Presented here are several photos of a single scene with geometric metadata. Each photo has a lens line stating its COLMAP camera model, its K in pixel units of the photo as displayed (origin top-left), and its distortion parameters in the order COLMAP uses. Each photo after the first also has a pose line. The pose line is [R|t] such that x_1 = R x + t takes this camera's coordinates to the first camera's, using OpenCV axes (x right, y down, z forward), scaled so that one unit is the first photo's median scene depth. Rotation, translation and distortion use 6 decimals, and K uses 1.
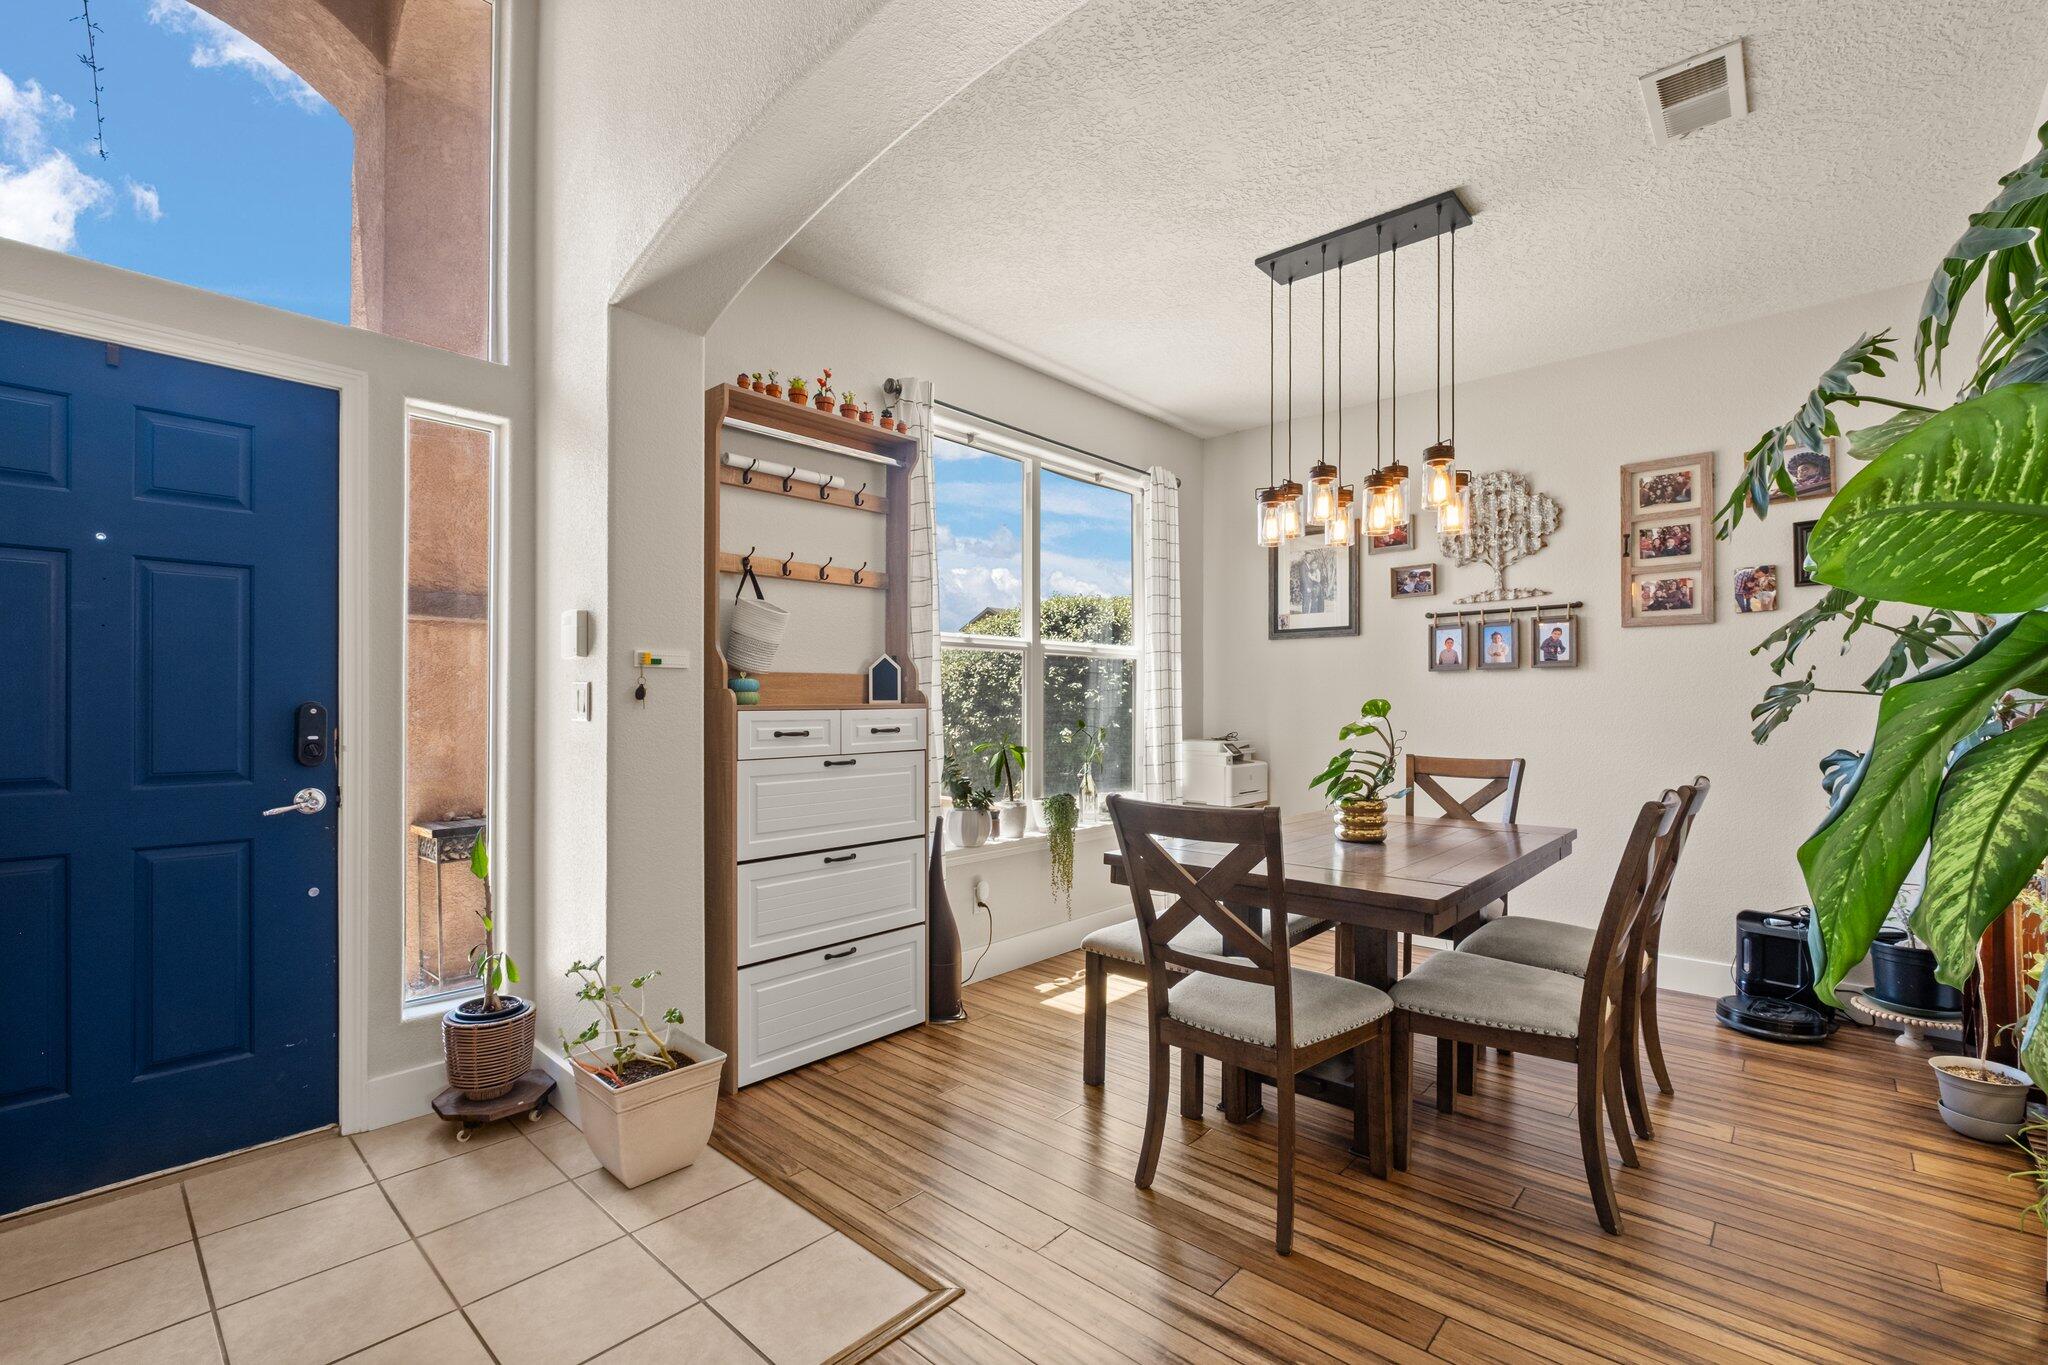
lens RADIAL K [[888.4, 0, 1023.6], [0, 888.4, 700.9], [0, 0, 1]] dist [-0.003412, -0.001745]
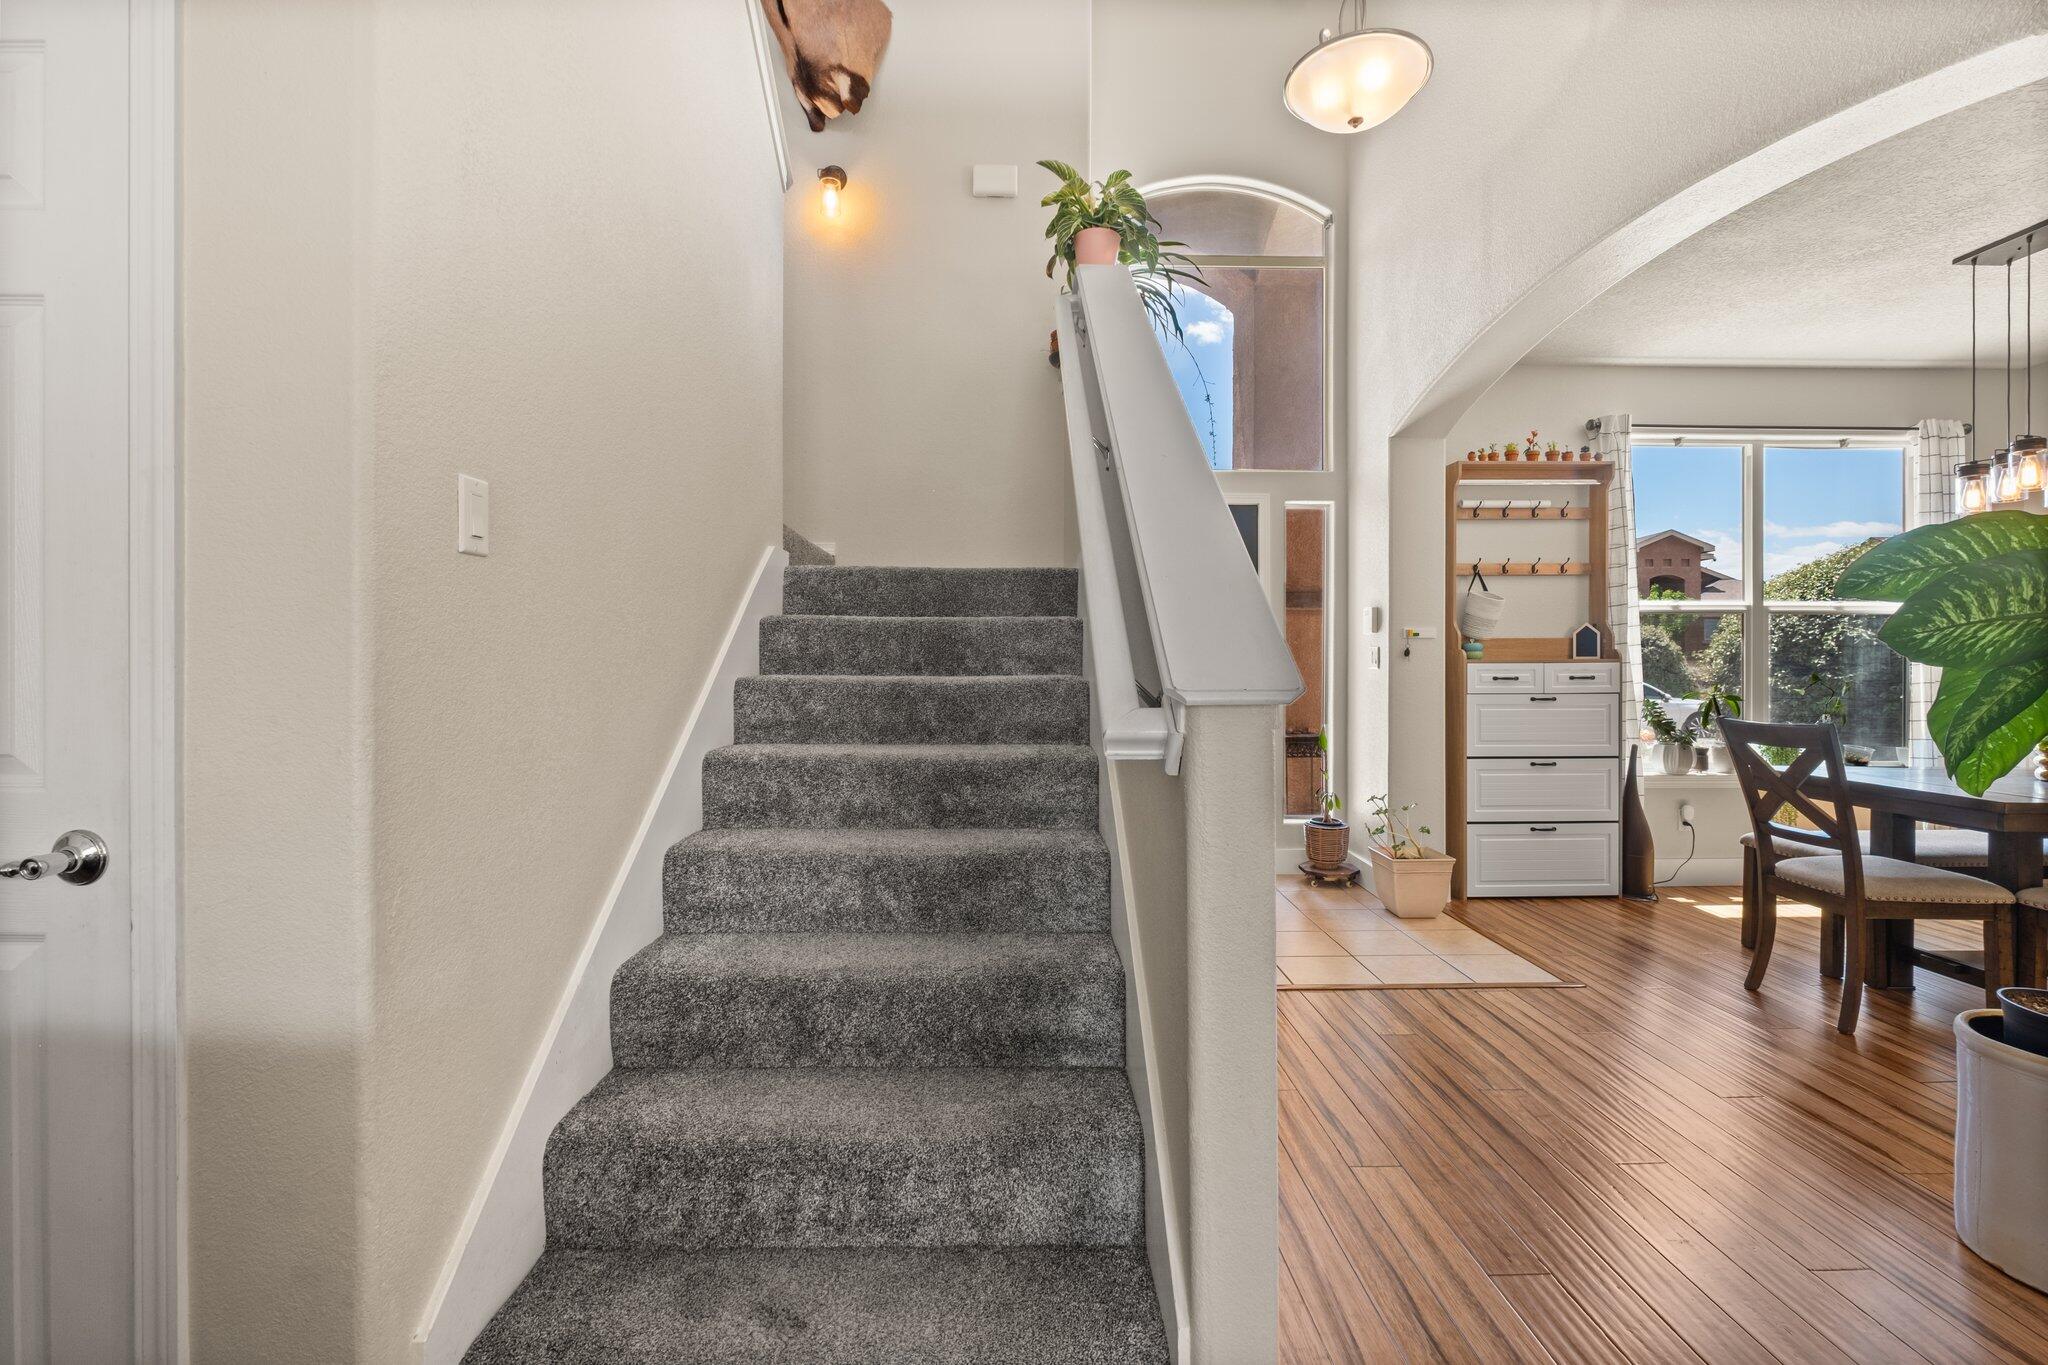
lens RADIAL K [[888.4, 0, 1023.6], [0, 888.4, 667.5], [0, 0, 1]] dist [-0.003412, -0.001745]
pose [[0.681214, 0.001951, -0.732082, 0.253379], [0.002182, 0.999987, 0.004695, 0.007906], [0.732081, -0.004796, 0.681201, -0.564163]]
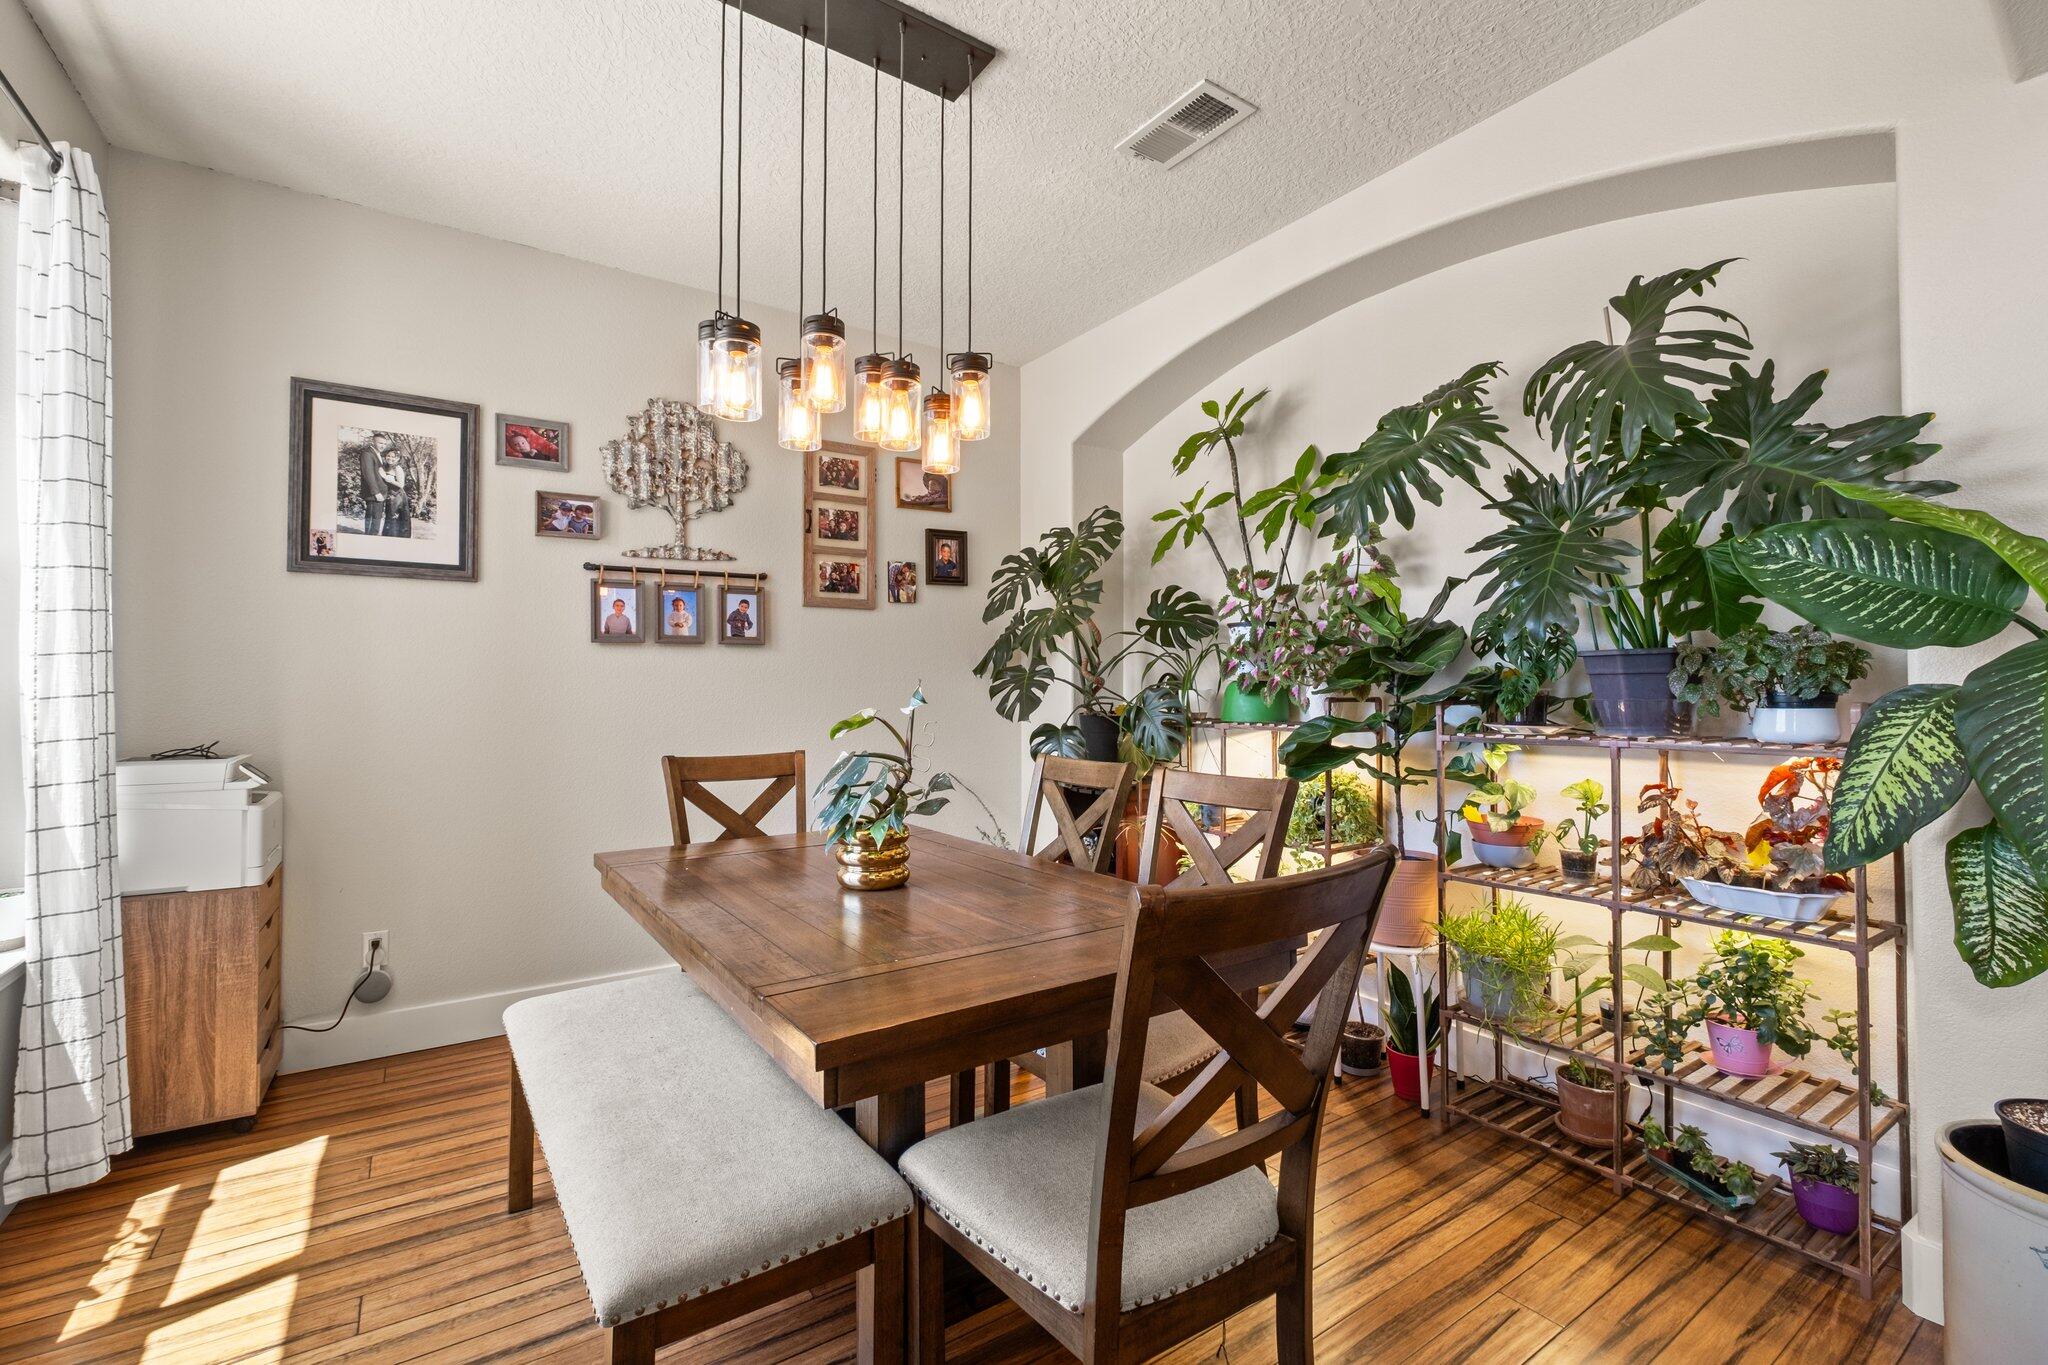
lens RADIAL K [[888.4, 0, 1030.3], [0, 888.4, 672.8], [0, 0, 1]] dist [-0.003412, -0.001745]
pose [[0.240830, 0.015009, 0.970451, -0.220153], [-0.002795, 0.999887, -0.014771, 0.002850], [-0.970563, 0.000844, 0.240845, 0.607135]]
